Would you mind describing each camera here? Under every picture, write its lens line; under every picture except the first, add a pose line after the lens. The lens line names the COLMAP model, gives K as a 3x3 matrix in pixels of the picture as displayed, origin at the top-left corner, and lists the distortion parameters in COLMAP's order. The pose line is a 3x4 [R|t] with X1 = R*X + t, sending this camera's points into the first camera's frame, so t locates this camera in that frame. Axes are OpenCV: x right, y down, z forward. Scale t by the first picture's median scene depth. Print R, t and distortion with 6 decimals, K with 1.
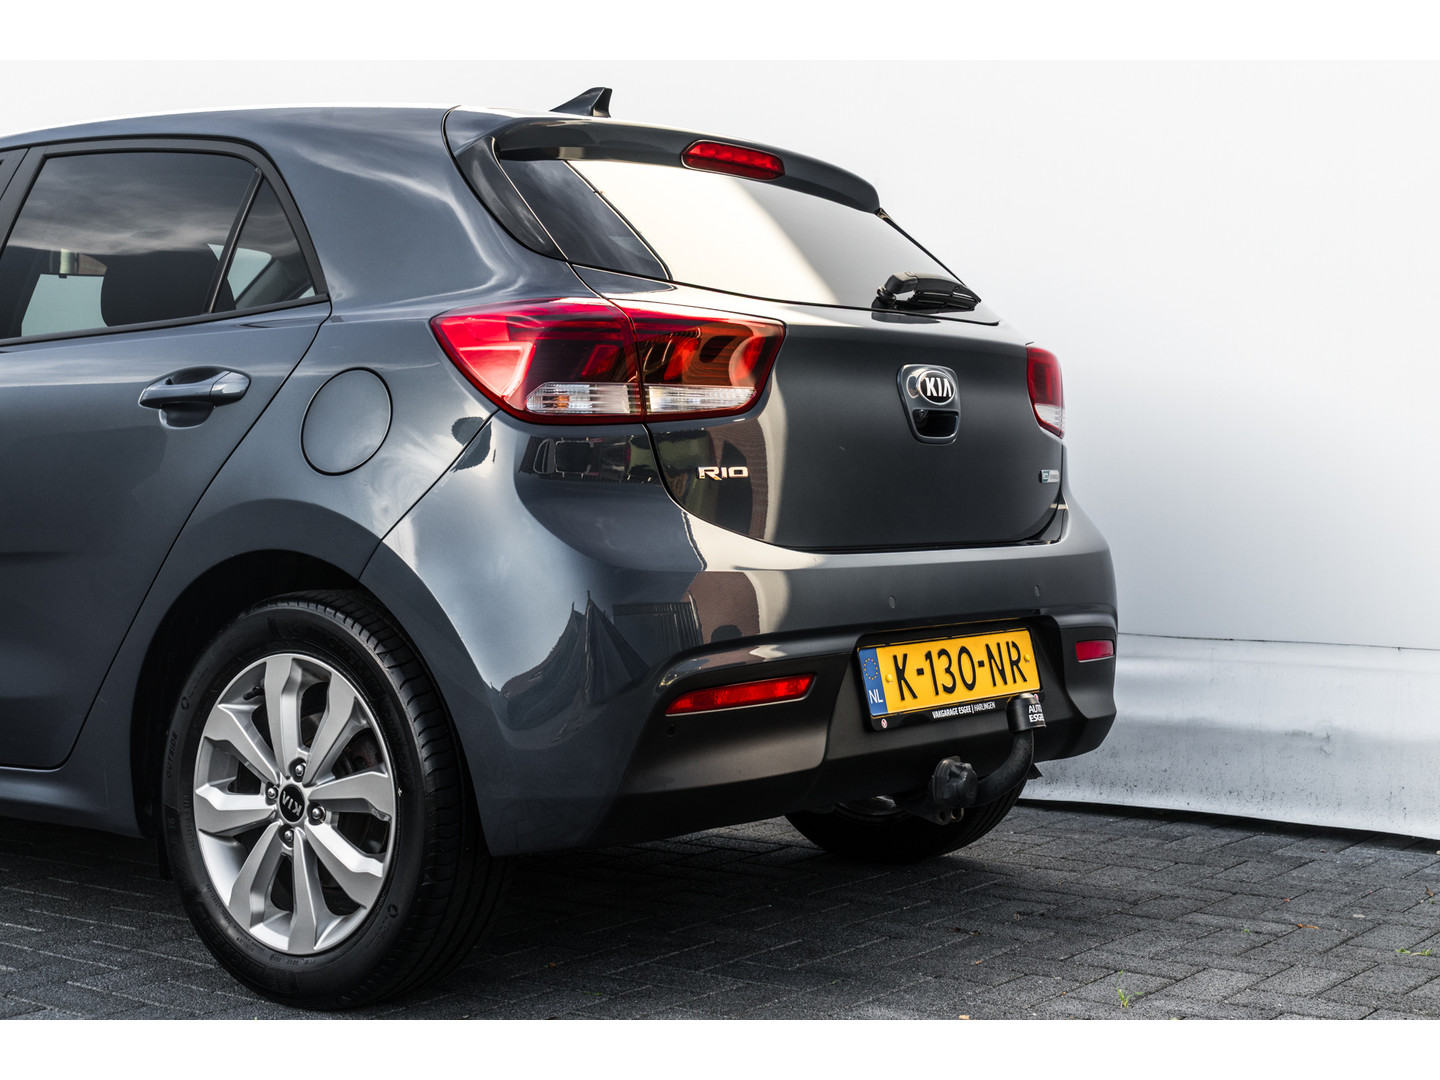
lens RADIAL K [[2153.1, 0, 720.0], [0, 2153.1, 540.0], [0, 0, 1]] dist [0.002880, 0.001766]
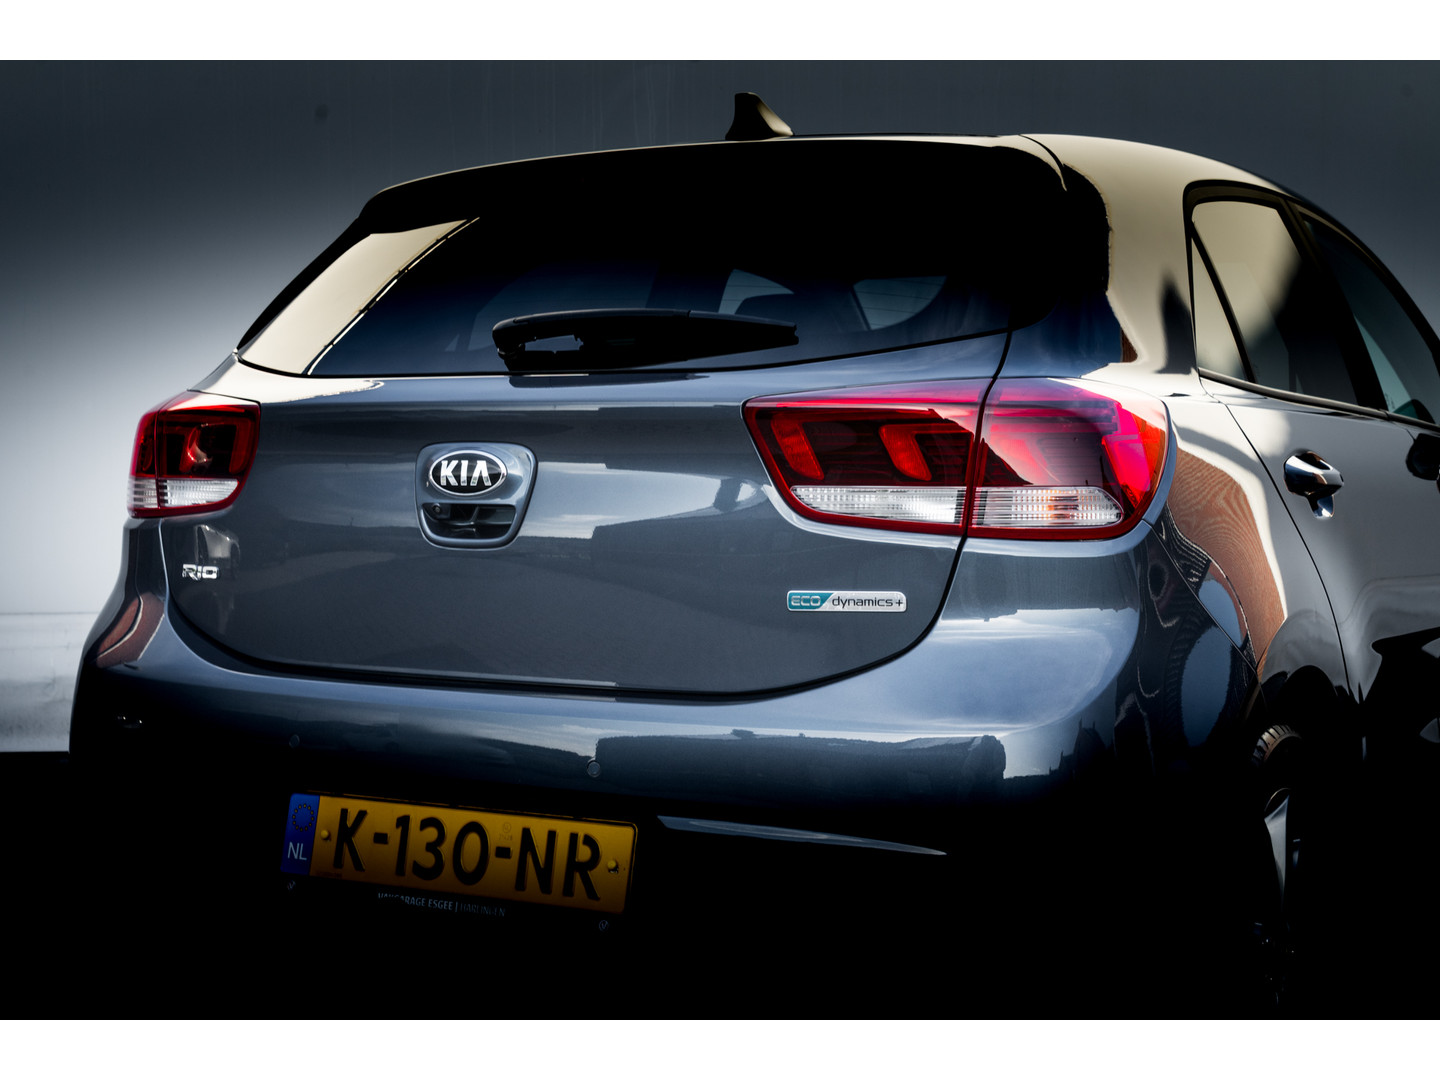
lens RADIAL K [[2020.0, 0, 720.0], [0, 2020.0, 540.0], [0, 0, 1]] dist [0.082121, -0.015307]
pose [[0.154358, 0.052629, -0.986612, 0.818412], [-0.022180, 0.998513, 0.049794, -0.085130], [0.987766, 0.014197, 0.155296, 0.983497]]
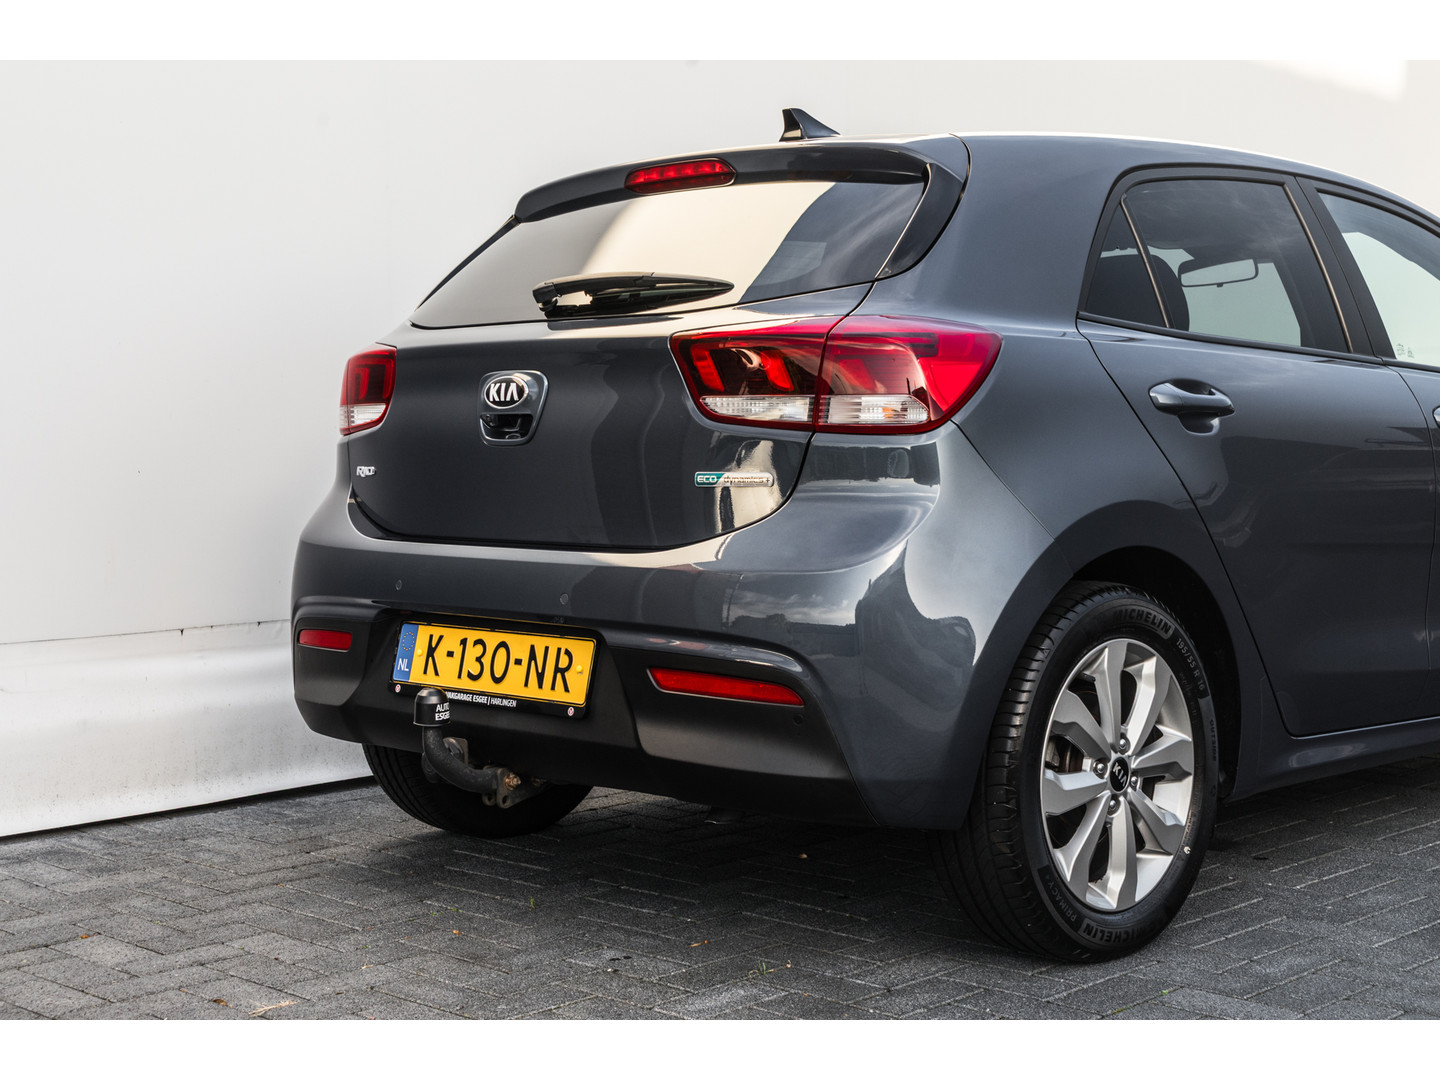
lens RADIAL K [[2020.0, 0, 720.0], [0, 2020.0, 540.0], [0, 0, 1]] dist [0.082121, -0.015307]
pose [[-0.117657, 0.049126, -0.991838, 1.075868], [-0.025008, 0.998312, 0.052413, -0.053474], [0.992739, 0.030971, -0.116230, 1.227592]]
